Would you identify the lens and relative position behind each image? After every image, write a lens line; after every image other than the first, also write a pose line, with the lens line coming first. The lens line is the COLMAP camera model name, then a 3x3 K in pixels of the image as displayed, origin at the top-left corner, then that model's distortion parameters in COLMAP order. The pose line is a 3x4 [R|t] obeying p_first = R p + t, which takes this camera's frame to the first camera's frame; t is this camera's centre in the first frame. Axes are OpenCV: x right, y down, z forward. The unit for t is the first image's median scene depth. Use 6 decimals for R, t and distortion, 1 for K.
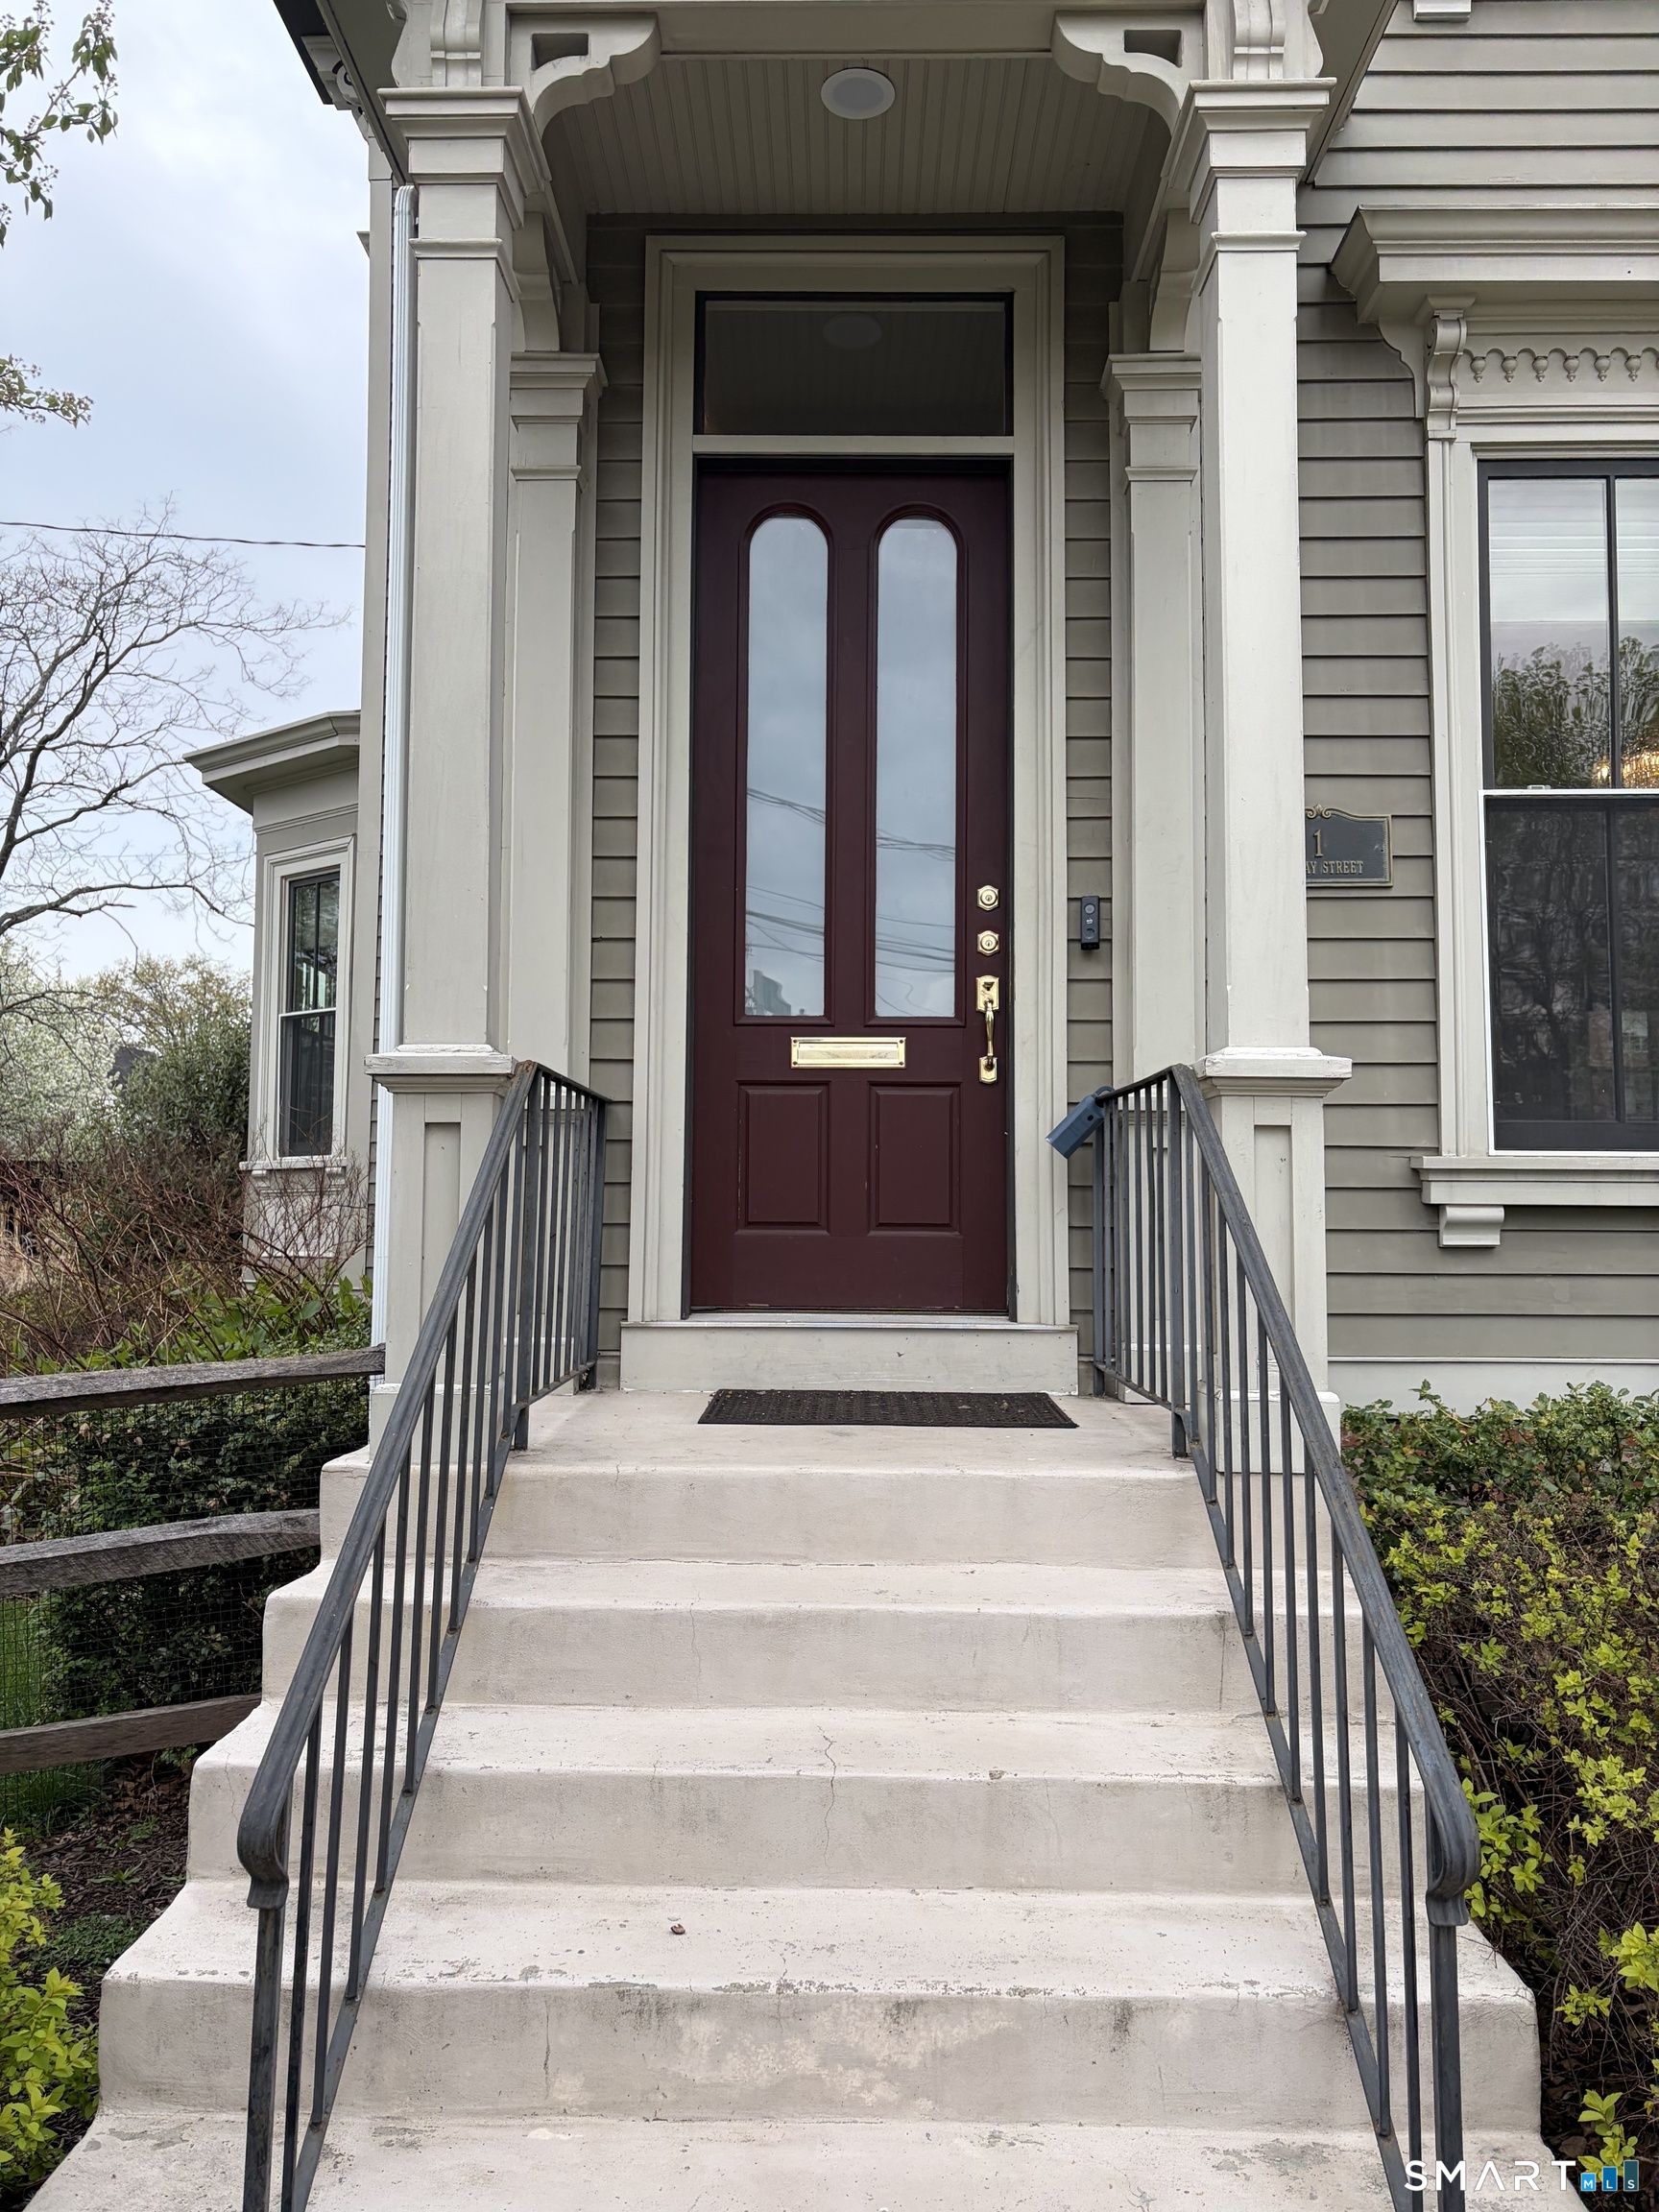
lens RADIAL K [[1651.8, 0, 829.5], [0, 1651.8, 1106.0], [0, 0, 1]] dist [0.008122, 0.002644]
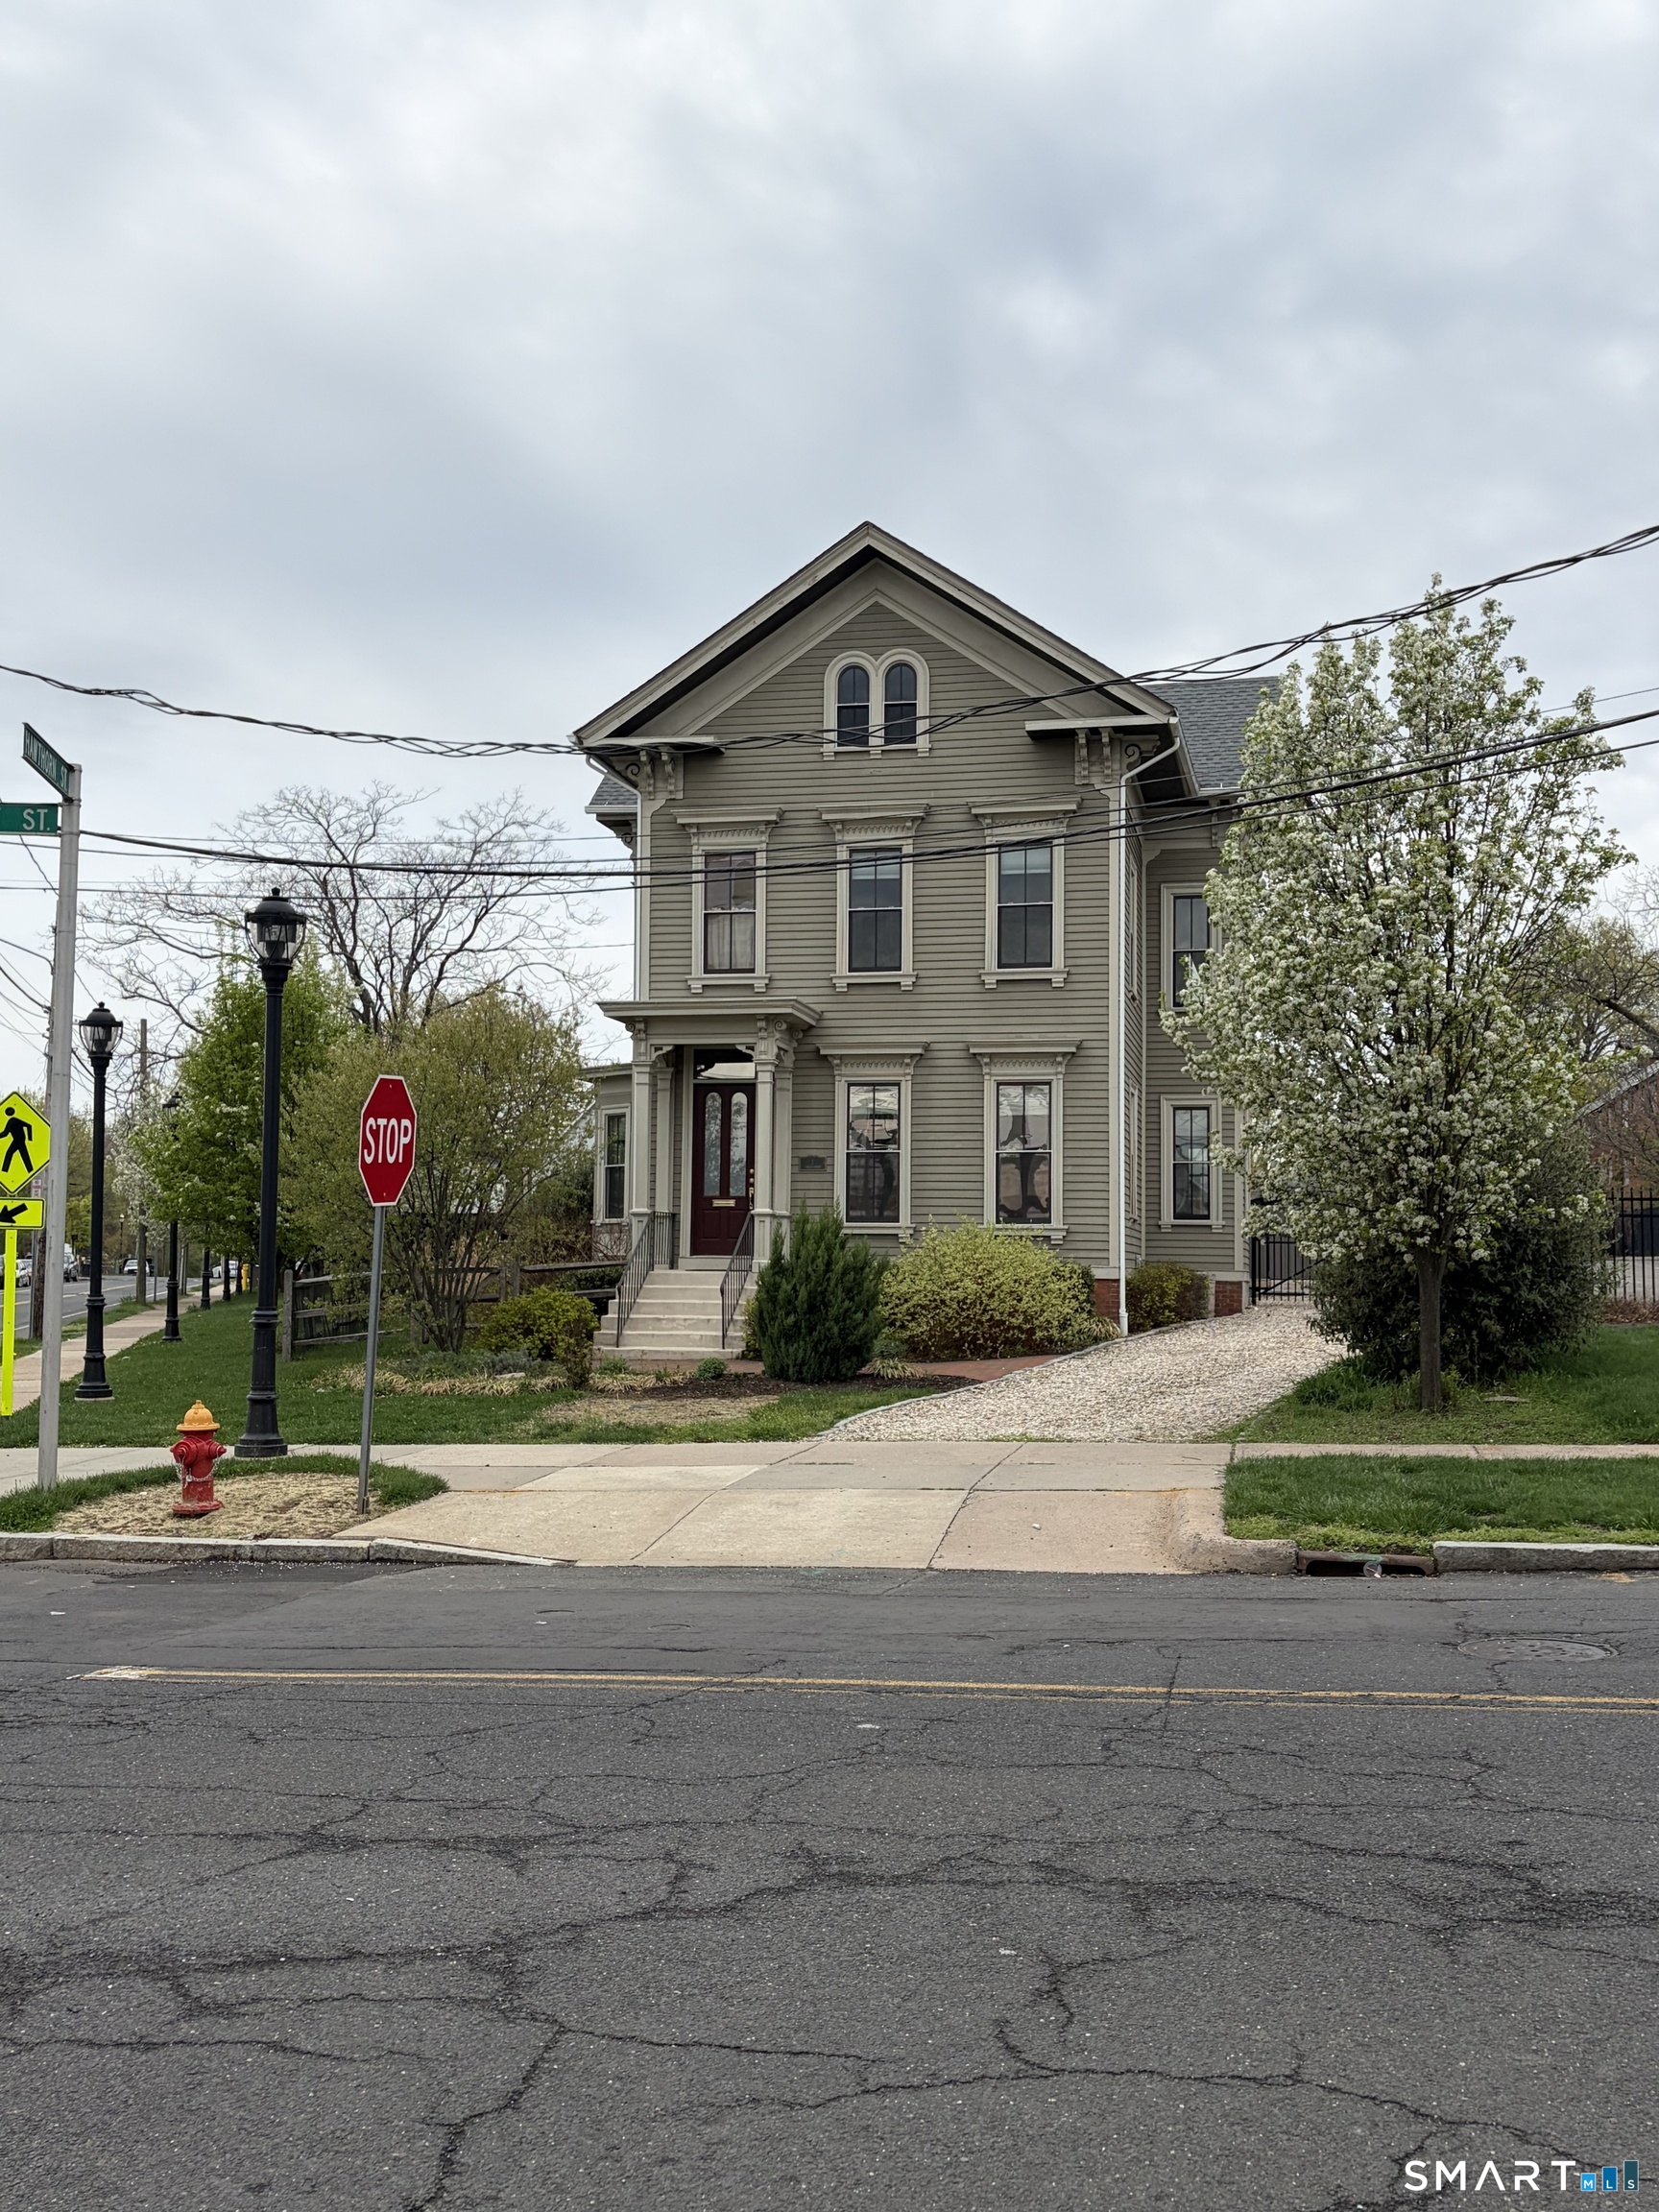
lens RADIAL K [[2180.1, 0, 829.5], [0, 2180.1, 1106.0], [0, 0, 1]] dist [-0.001329, -0.000302]
pose [[0.980777, -0.008744, -0.194935, 1.599449], [0.007389, 0.999943, -0.007681, -0.270391], [0.194991, 0.006093, 0.980786, -5.358778]]
